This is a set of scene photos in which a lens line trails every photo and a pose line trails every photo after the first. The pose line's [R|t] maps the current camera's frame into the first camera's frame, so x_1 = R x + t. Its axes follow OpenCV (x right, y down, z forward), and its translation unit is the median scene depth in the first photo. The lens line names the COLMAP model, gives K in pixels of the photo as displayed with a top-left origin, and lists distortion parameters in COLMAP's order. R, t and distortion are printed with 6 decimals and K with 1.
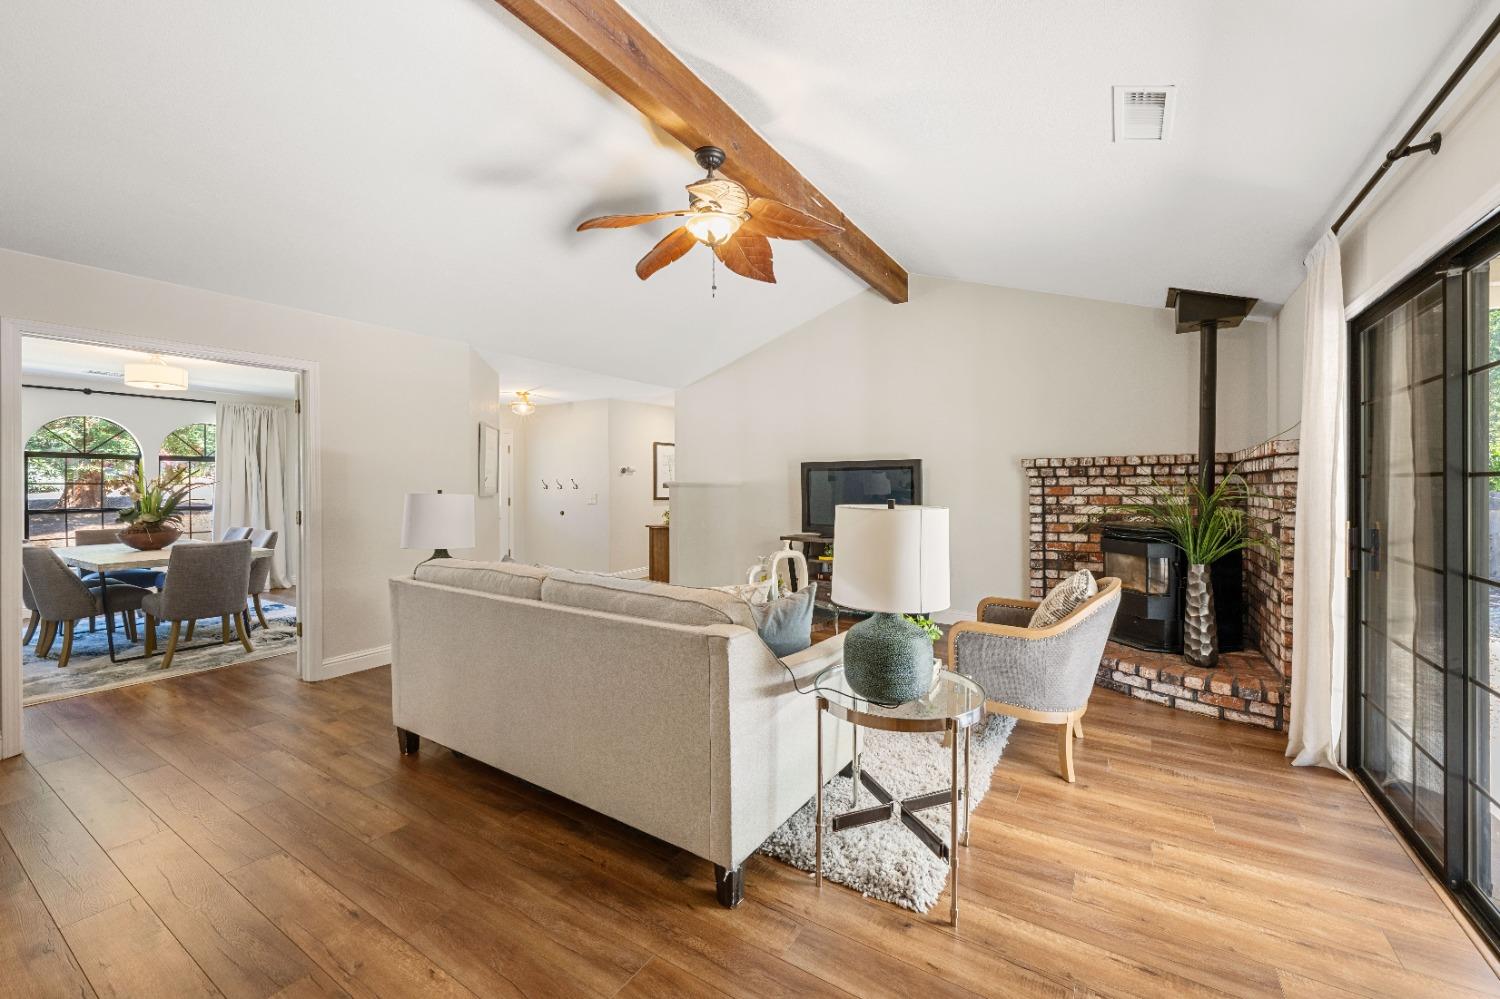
lens RADIAL K [[600.5, 0, 756.9], [0, 600.5, 494.3], [0, 0, 1]] dist [-0.002732, -0.000152]
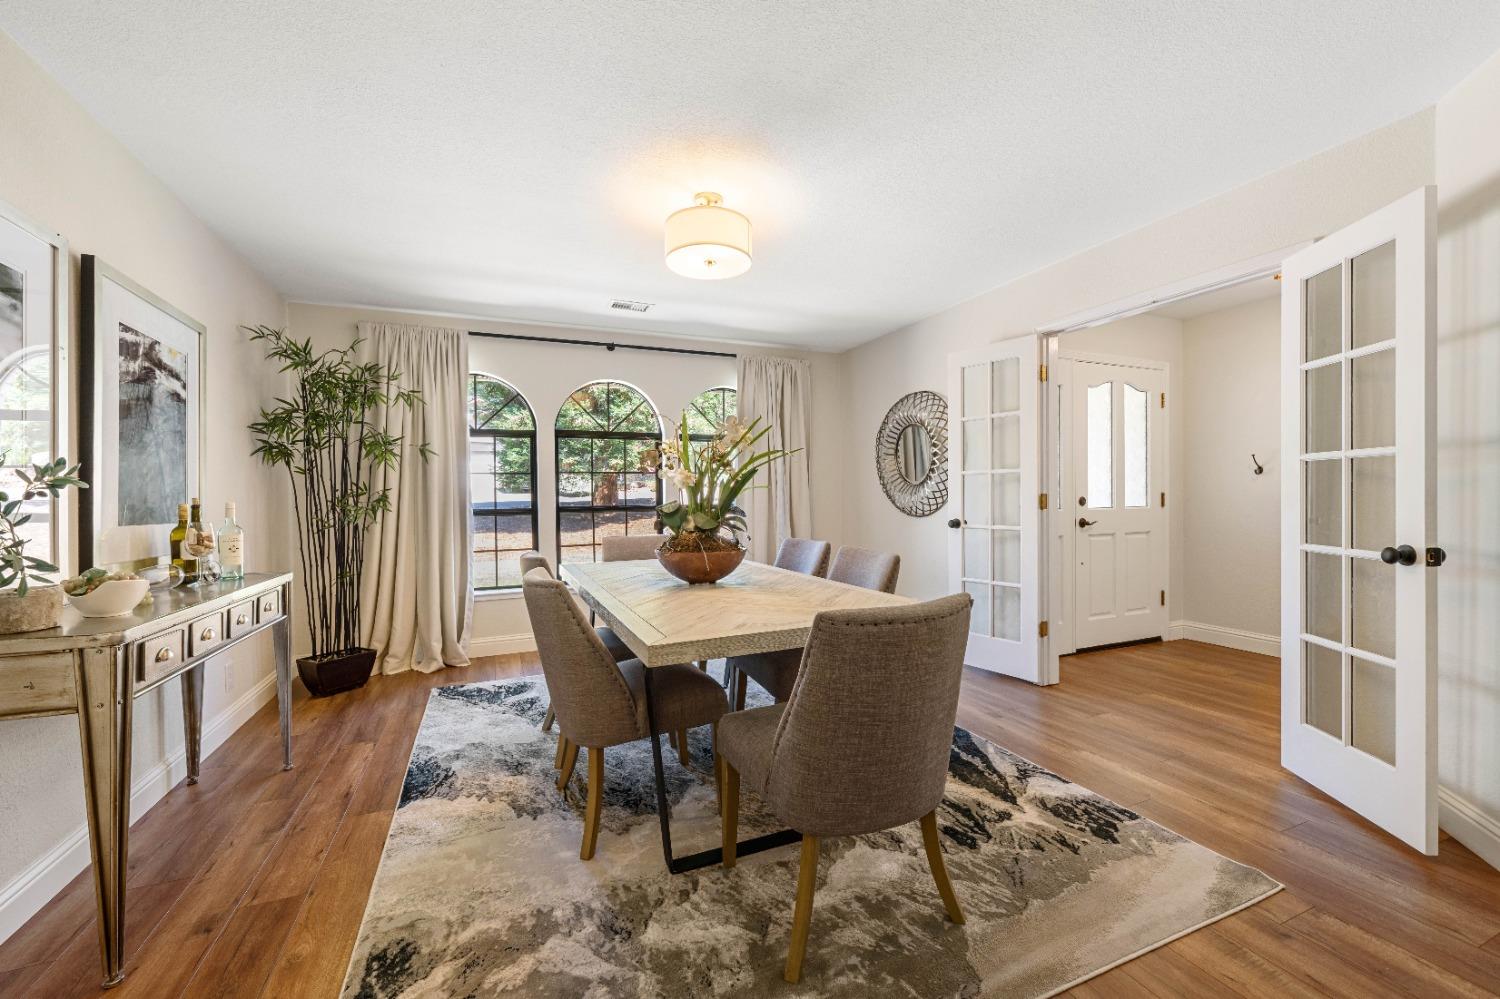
lens RADIAL K [[607.5, 0, 745.8], [0, 607.5, 497.3], [0, 0, 1]] dist [-0.001011, -0.000032]
pose [[0.821812, 0.005299, -0.569734, -0.422884], [-0.002590, 0.999981, 0.005565, 0.009097], [0.569753, -0.003098, 0.821810, 0.363943]]
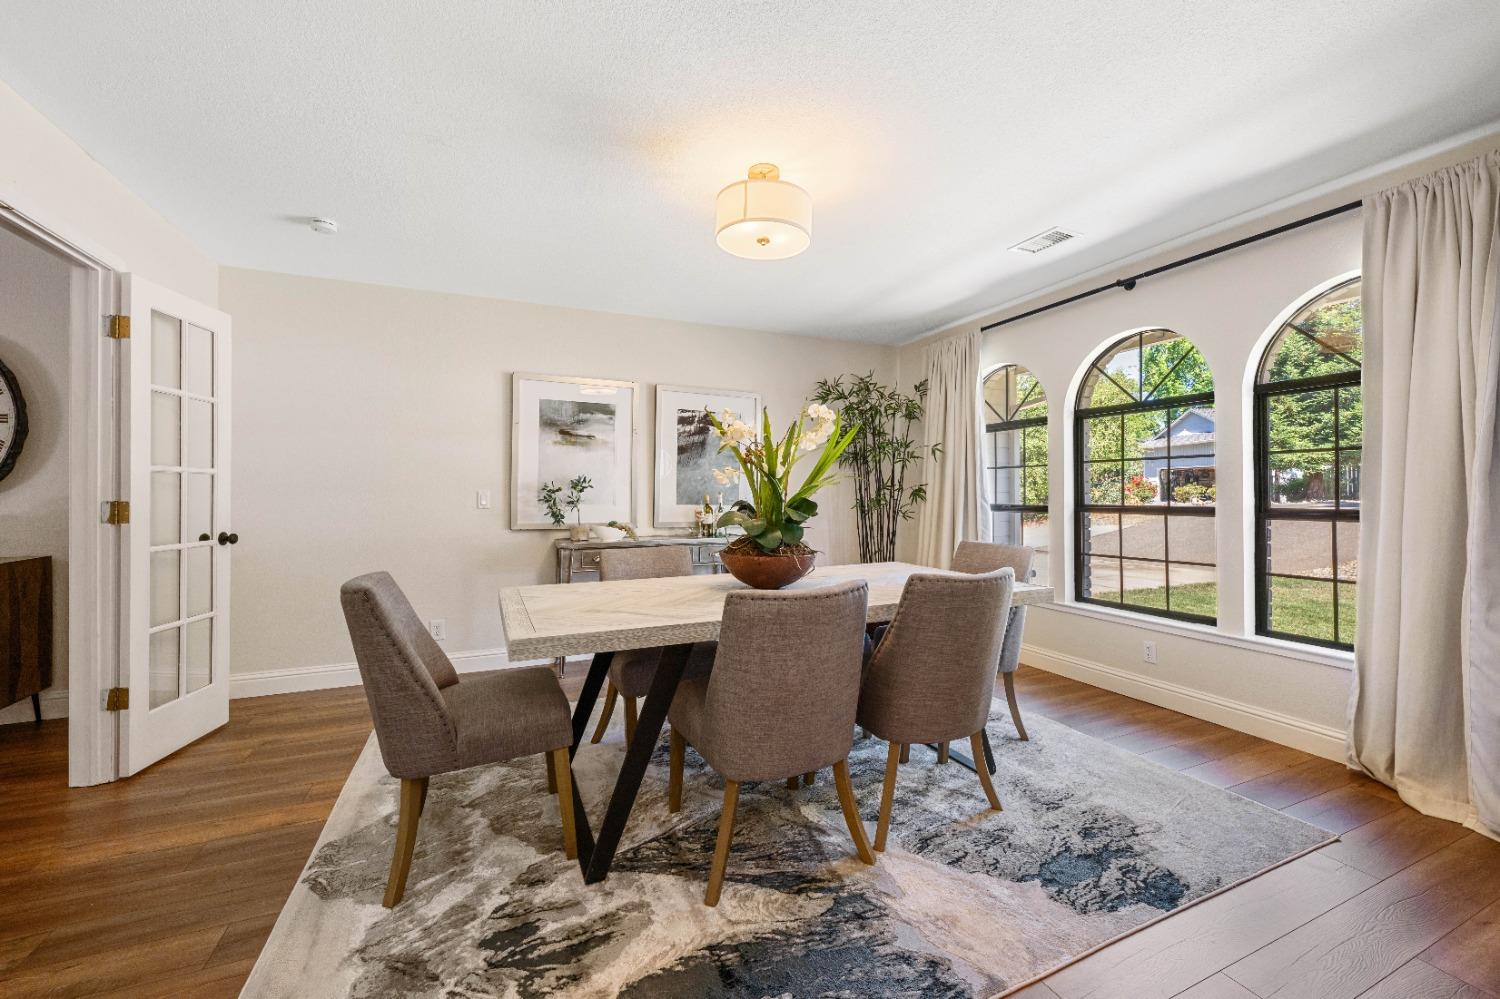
lens RADIAL K [[600.5, 0, 756.9], [0, 600.5, 494.3], [0, 0, 1]] dist [-0.002732, -0.000152]
pose [[-0.555889, 0.014232, -0.831135, -0.378168], [0.000646, 0.999861, 0.016689, 0.004313], [0.831256, 0.008740, -0.555821, 0.789359]]
